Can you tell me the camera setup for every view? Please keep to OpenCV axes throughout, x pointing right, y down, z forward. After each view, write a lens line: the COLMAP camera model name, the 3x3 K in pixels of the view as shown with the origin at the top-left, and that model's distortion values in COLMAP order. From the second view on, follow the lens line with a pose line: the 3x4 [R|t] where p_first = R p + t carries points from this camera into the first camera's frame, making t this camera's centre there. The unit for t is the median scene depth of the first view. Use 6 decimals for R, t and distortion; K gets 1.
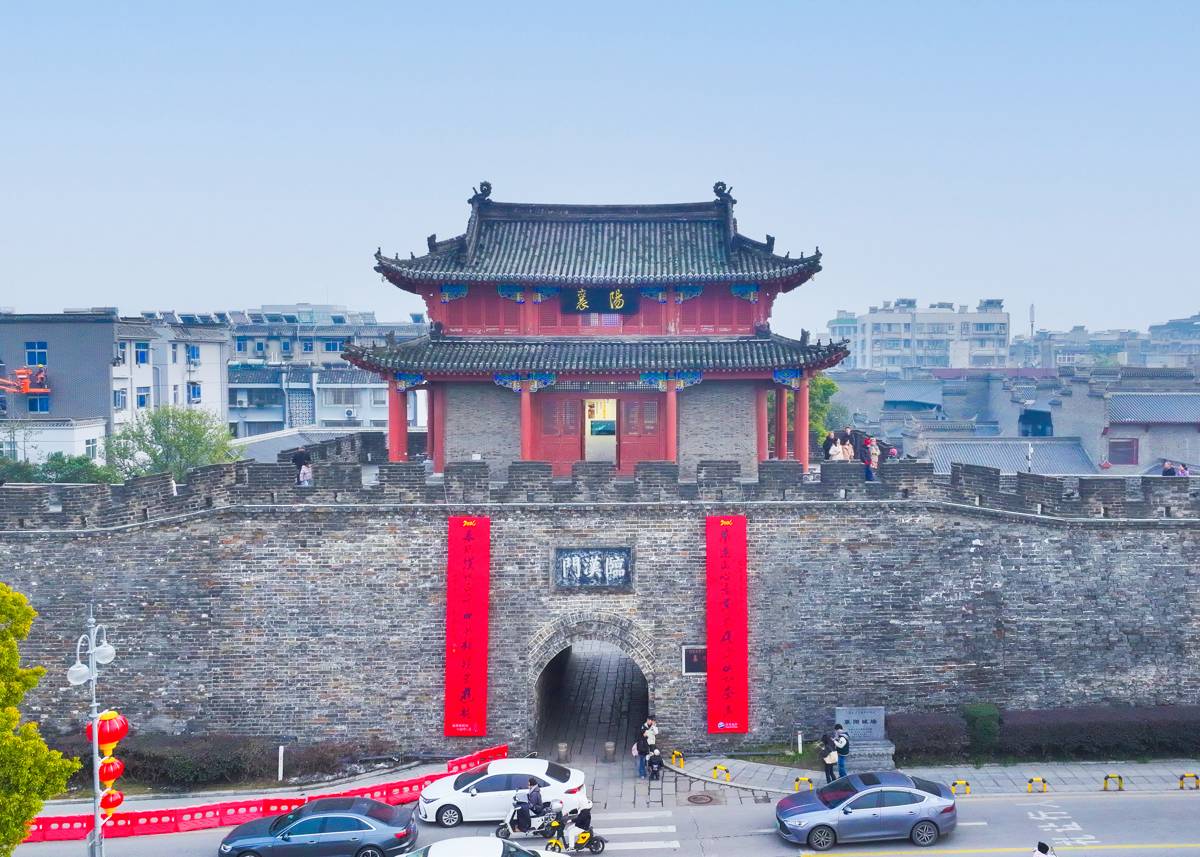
lens RADIAL K [[1104.9, 0, 657.1], [0, 1104.9, 405.4], [0, 0, 1]] dist [0.013510, 0.000000]
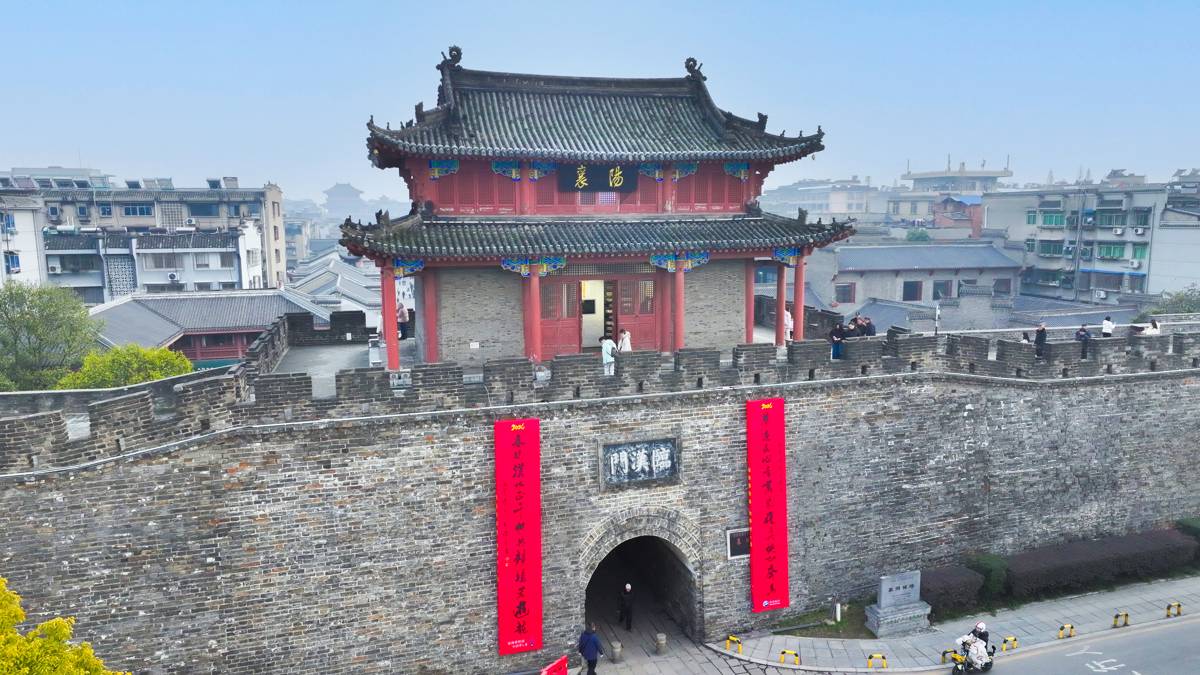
lens RADIAL K [[840.9, 0, 600.5], [0, 840.9, 331.0], [0, 0, 1]] dist [0.008870, 0.008141]
pose [[0.961917, -0.043262, 0.269895, -0.282476], [0.016794, 0.994884, 0.099618, -0.039321], [-0.272824, -0.091291, 0.957723, 0.318451]]
